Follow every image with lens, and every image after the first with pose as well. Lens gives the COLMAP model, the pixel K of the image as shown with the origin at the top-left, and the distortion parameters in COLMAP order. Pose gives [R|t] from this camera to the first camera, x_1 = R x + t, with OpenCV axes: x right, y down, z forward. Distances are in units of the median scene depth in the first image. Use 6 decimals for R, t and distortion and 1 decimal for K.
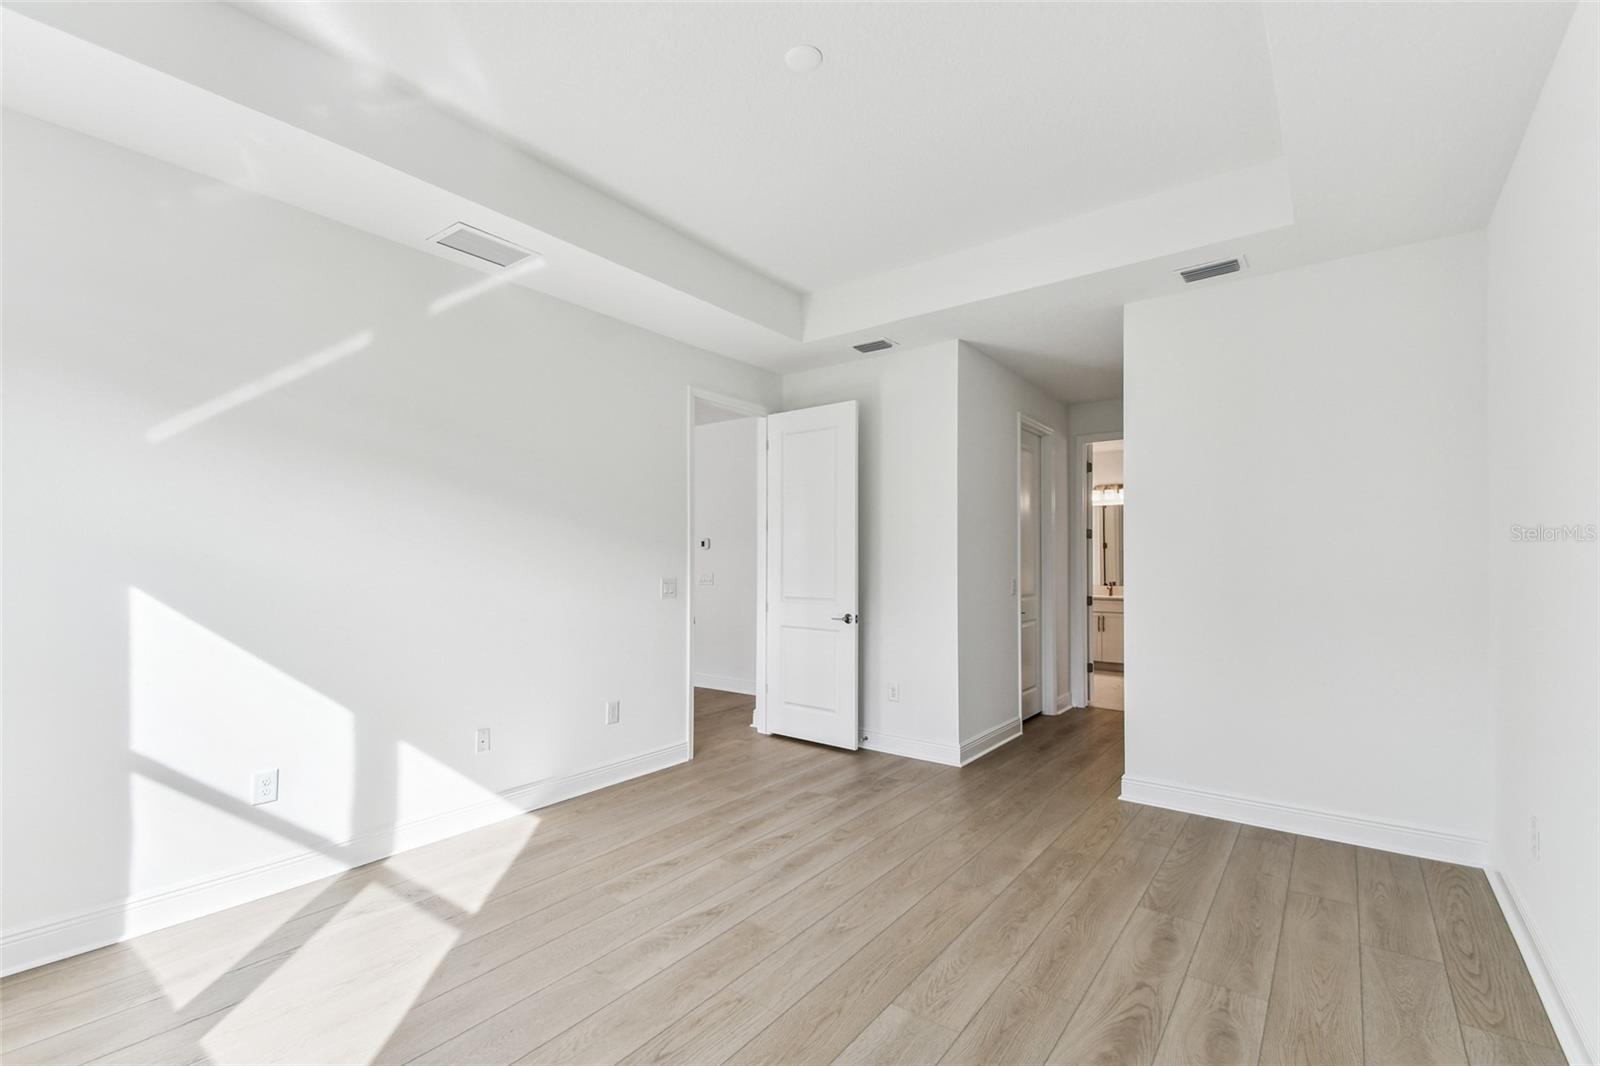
lens RADIAL K [[699.7, 0, 793.3], [0, 699.7, 547.1], [0, 0, 1]] dist [0.052115, -0.027030]
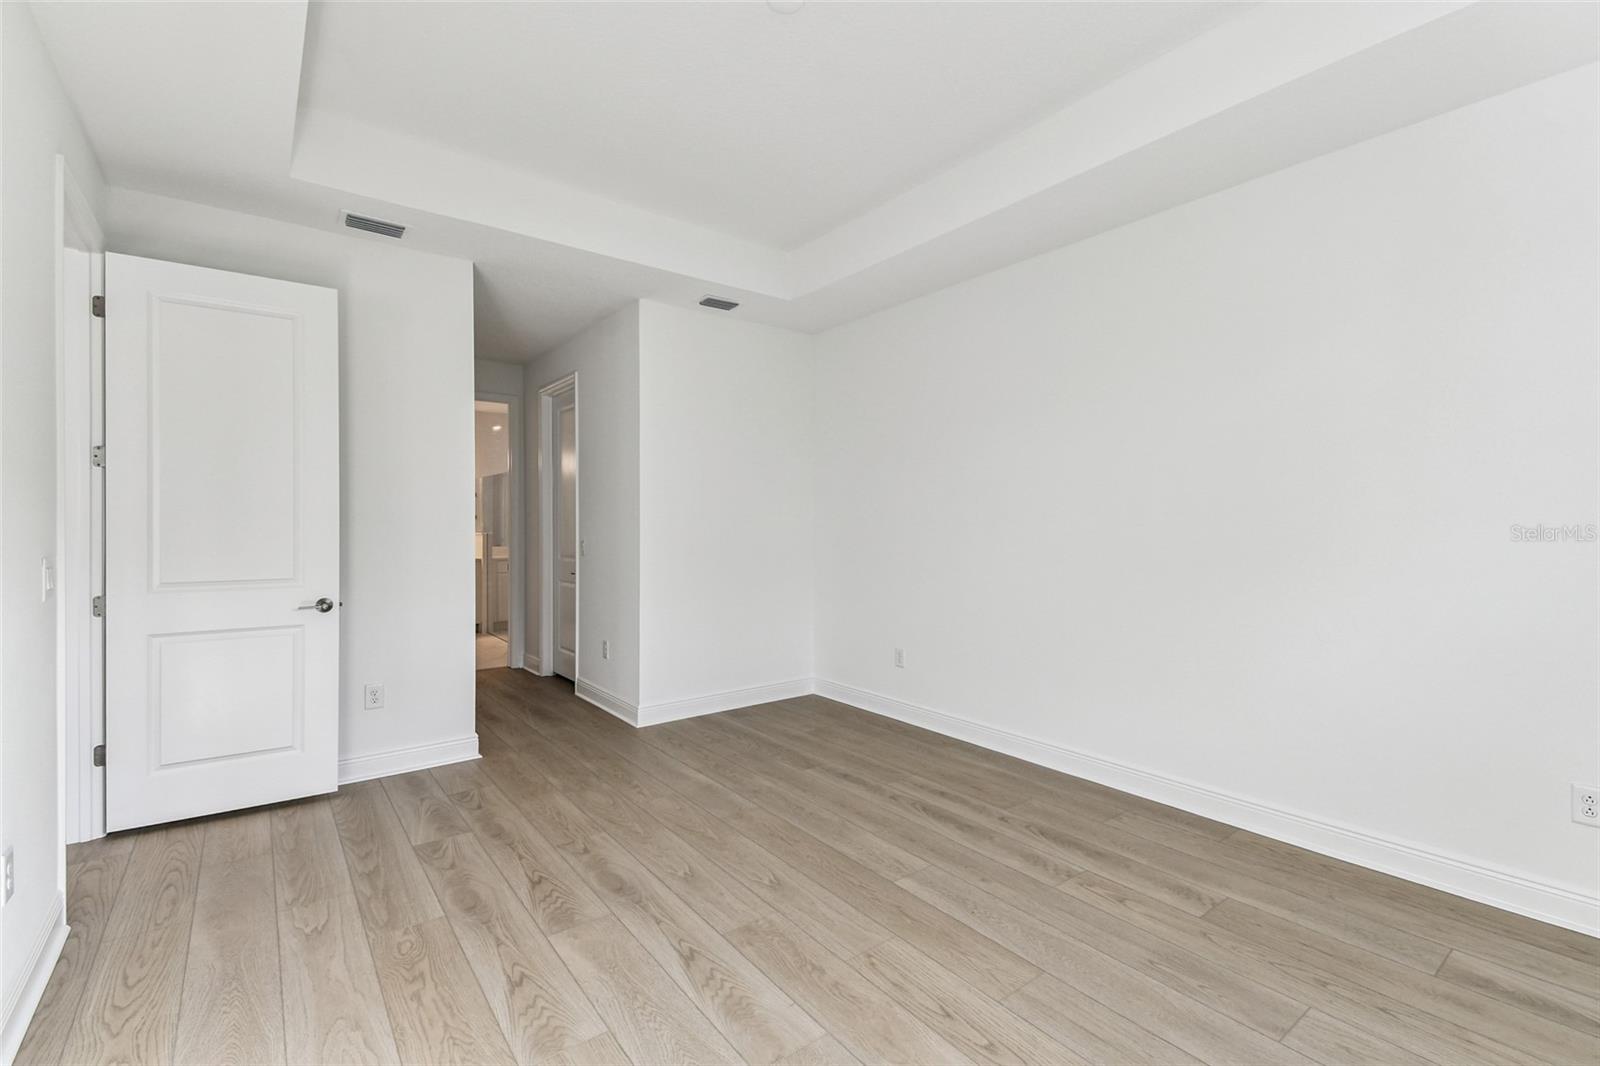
lens RADIAL K [[698.5, 0, 794.2], [0, 698.5, 536.6], [0, 0, 1]] dist [0.054044, -0.027035]
pose [[0.268753, -0.018183, 0.963037, -0.720810], [-0.019870, 0.999504, 0.024417, 0.012751], [-0.963004, -0.025698, 0.268259, 0.573362]]
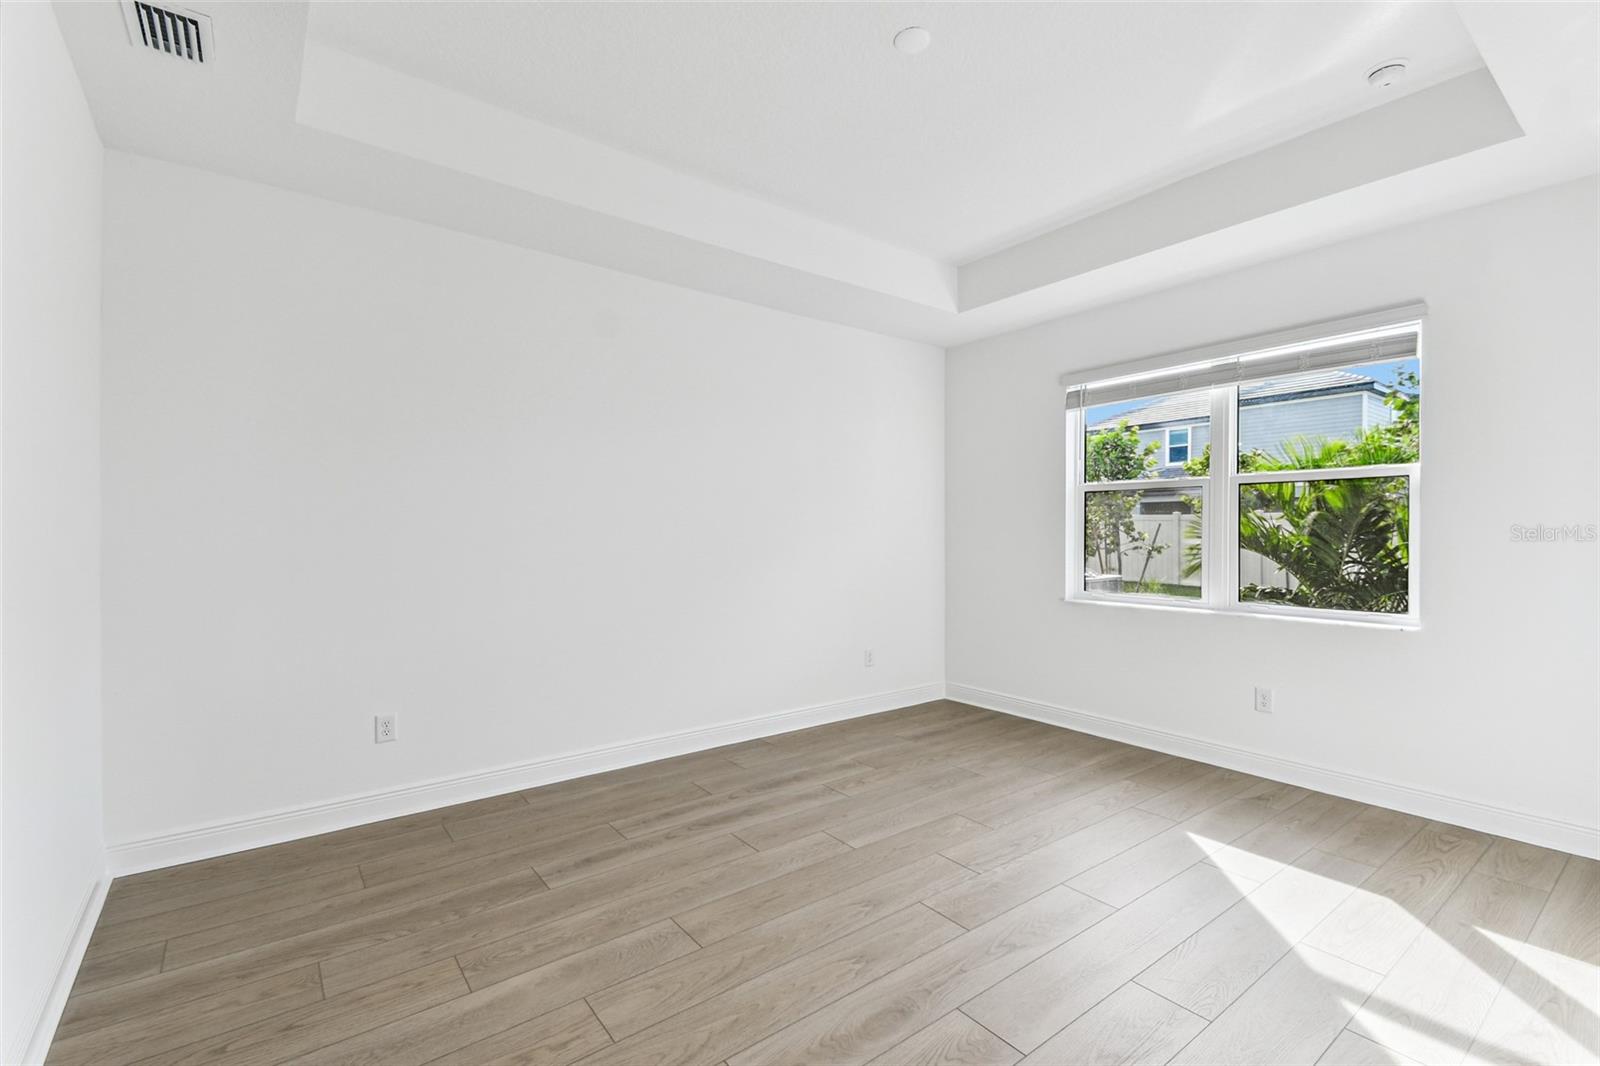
lens RADIAL K [[698.5, 0, 794.2], [0, 698.5, 536.6], [0, 0, 1]] dist [0.054044, -0.027035]
pose [[-0.963539, -0.003691, 0.267541, -0.077526], [-0.008498, 0.999823, -0.016813, 0.034769], [-0.267432, -0.018473, -0.963400, 1.602592]]
